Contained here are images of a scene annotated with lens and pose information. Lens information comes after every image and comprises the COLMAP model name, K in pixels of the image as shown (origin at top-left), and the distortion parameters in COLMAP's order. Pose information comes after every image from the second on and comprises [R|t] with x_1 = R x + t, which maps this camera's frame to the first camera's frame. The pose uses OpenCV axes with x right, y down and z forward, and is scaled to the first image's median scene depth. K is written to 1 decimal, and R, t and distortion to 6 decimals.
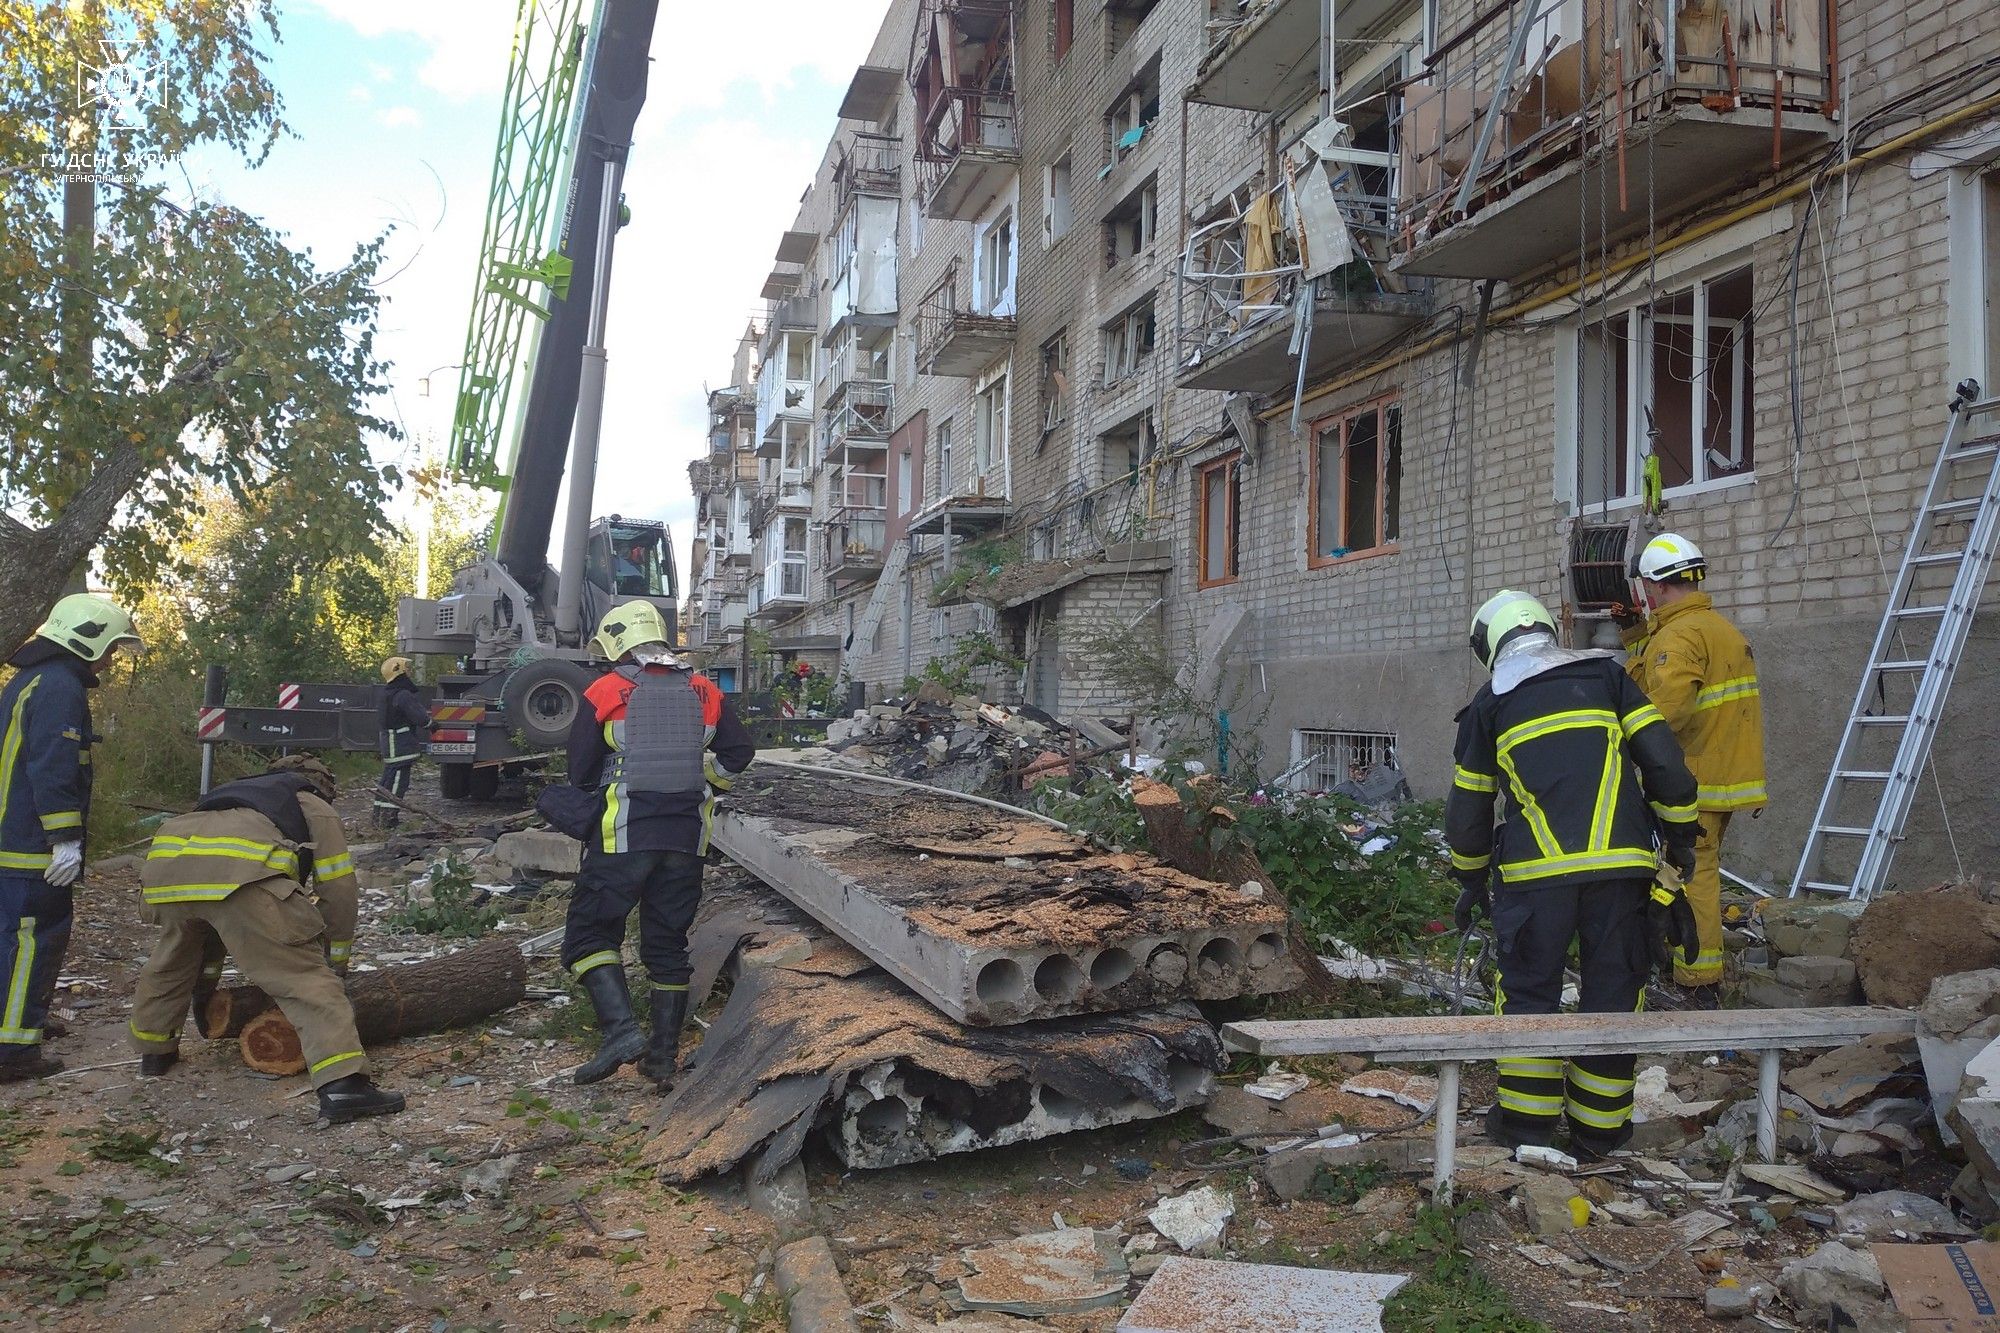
lens RADIAL K [[1594.4, 0, 1012.7], [0, 1594.4, 630.3], [0, 0, 1]] dist [0.040729, -0.074799]
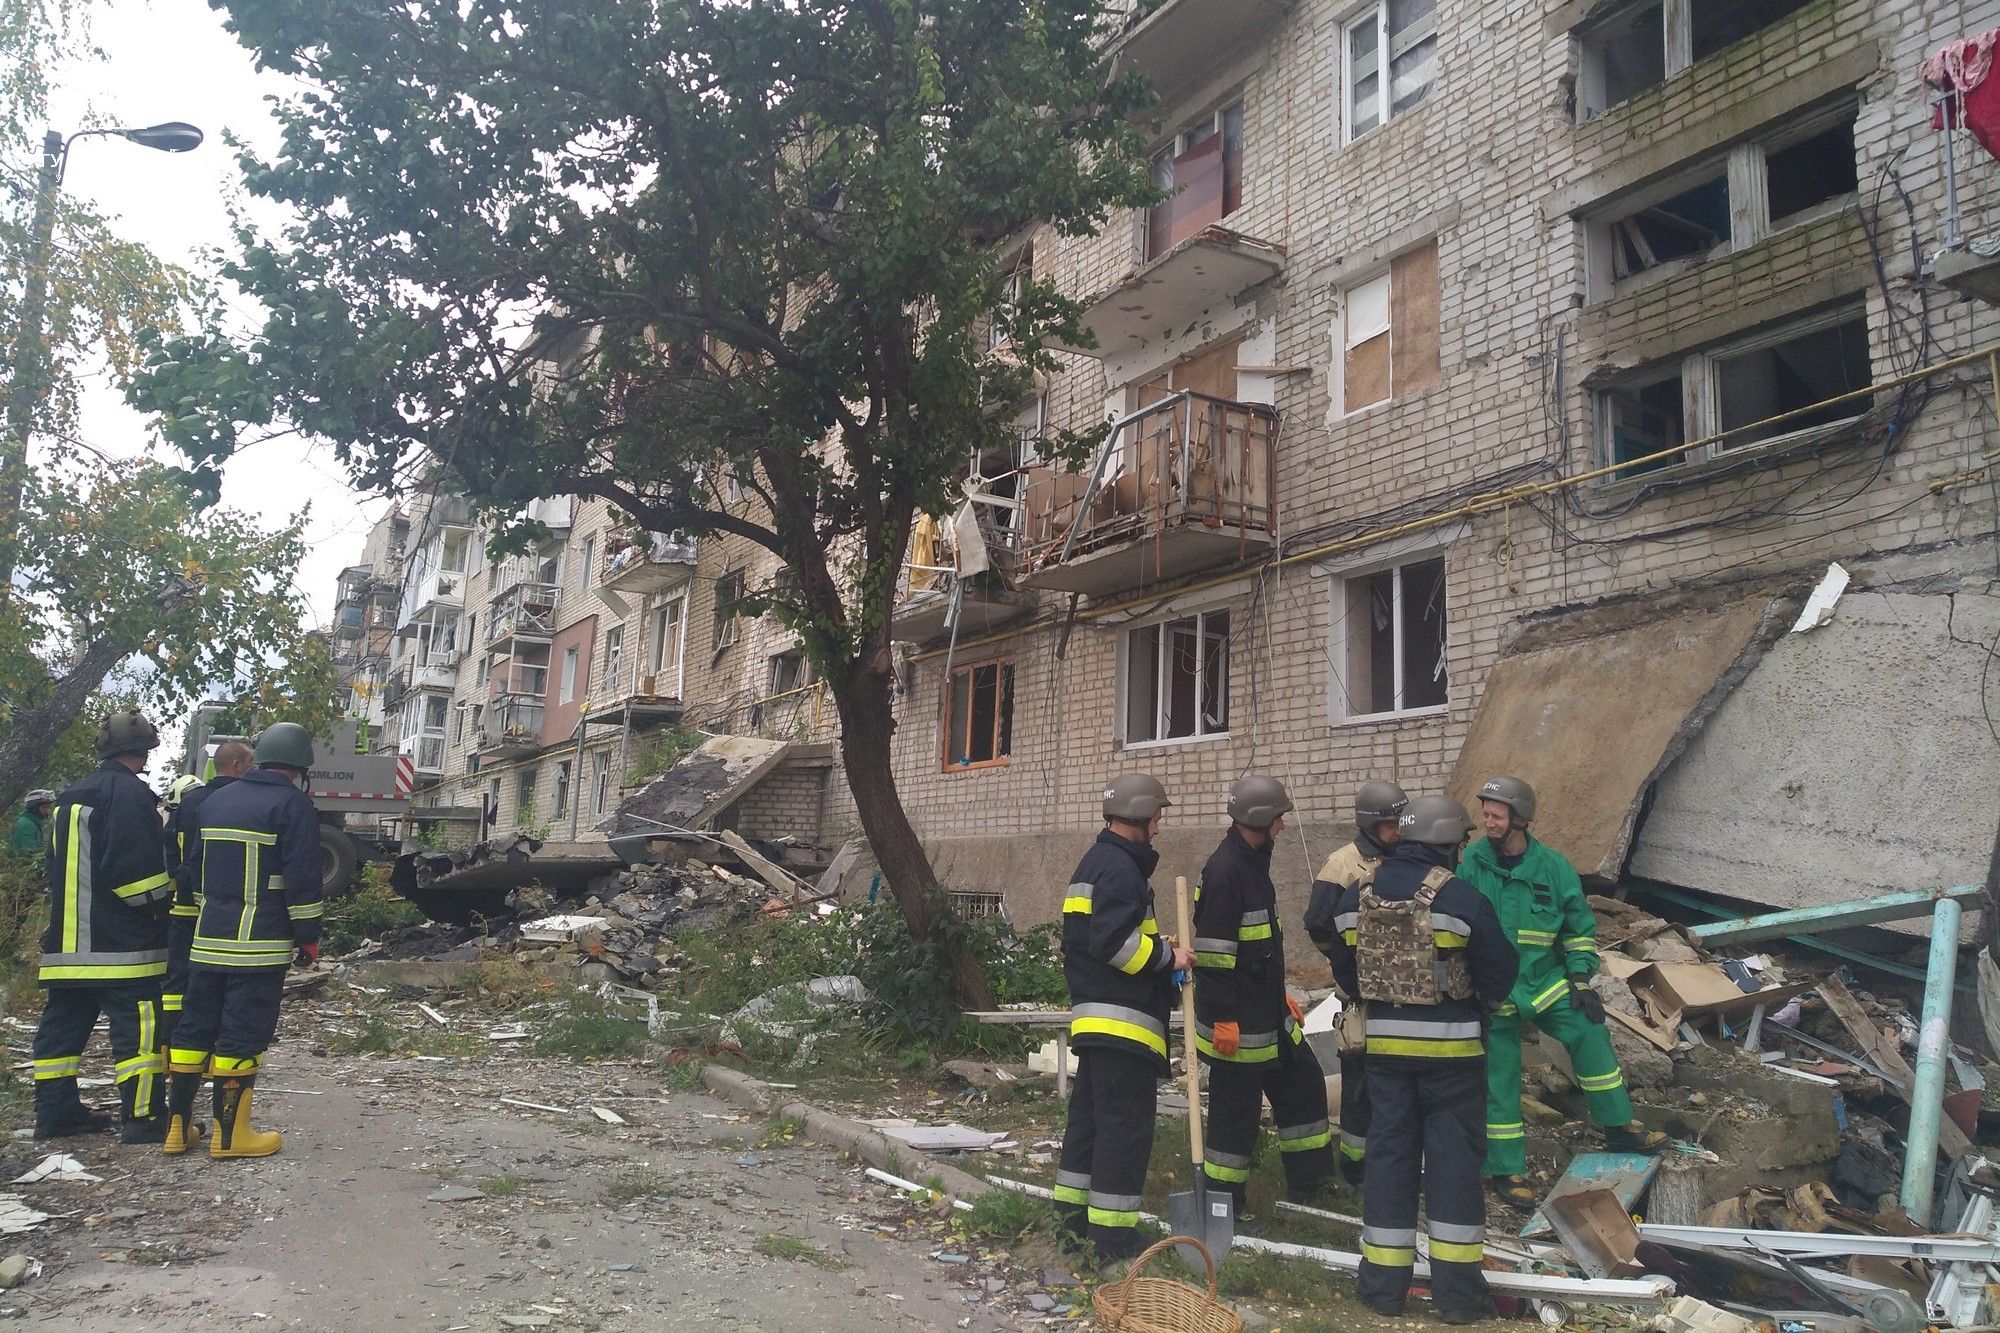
lens RADIAL K [[1436.9, 0, 991.5], [0, 1436.9, 604.7], [0, 0, 1]] dist [0.078254, -0.019967]
pose [[0.967199, 0.071073, 0.243876, -0.118975], [-0.035425, 0.988418, -0.147560, -0.000180], [-0.251539, 0.134081, 0.958515, -0.306337]]
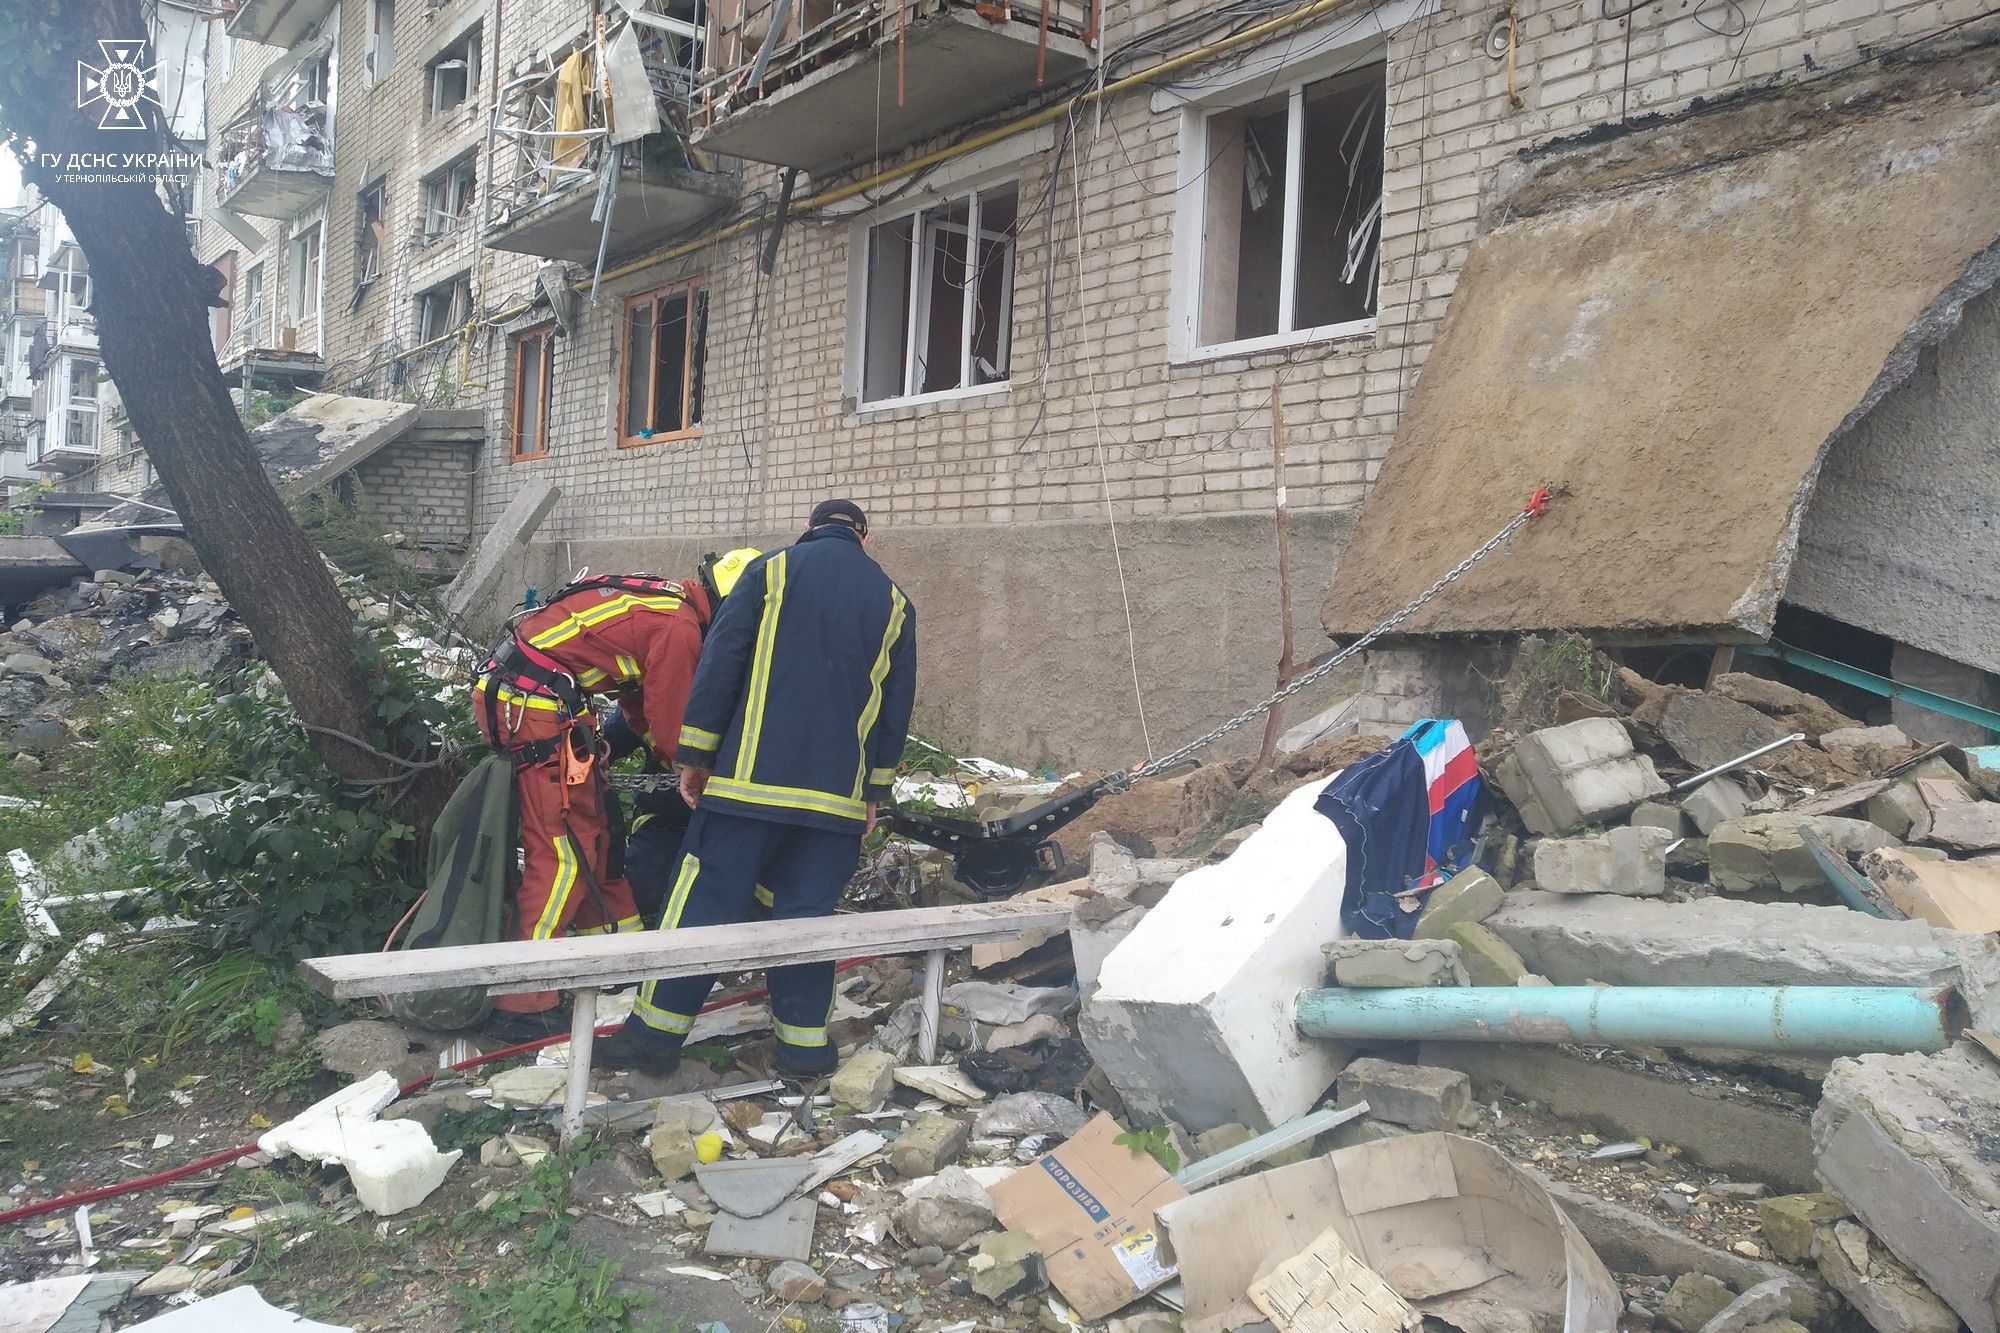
lens RADIAL K [[1519.0, 0, 981.2], [0, 1519.0, 638.6], [0, 0, 1]] dist [0.003995, -0.028293]
pose [[0.924361, 0.018046, 0.381092, 0.050678], [-0.048901, 0.996246, 0.071437, 0.000818], [-0.378372, -0.084669, 0.921773, 0.051877]]
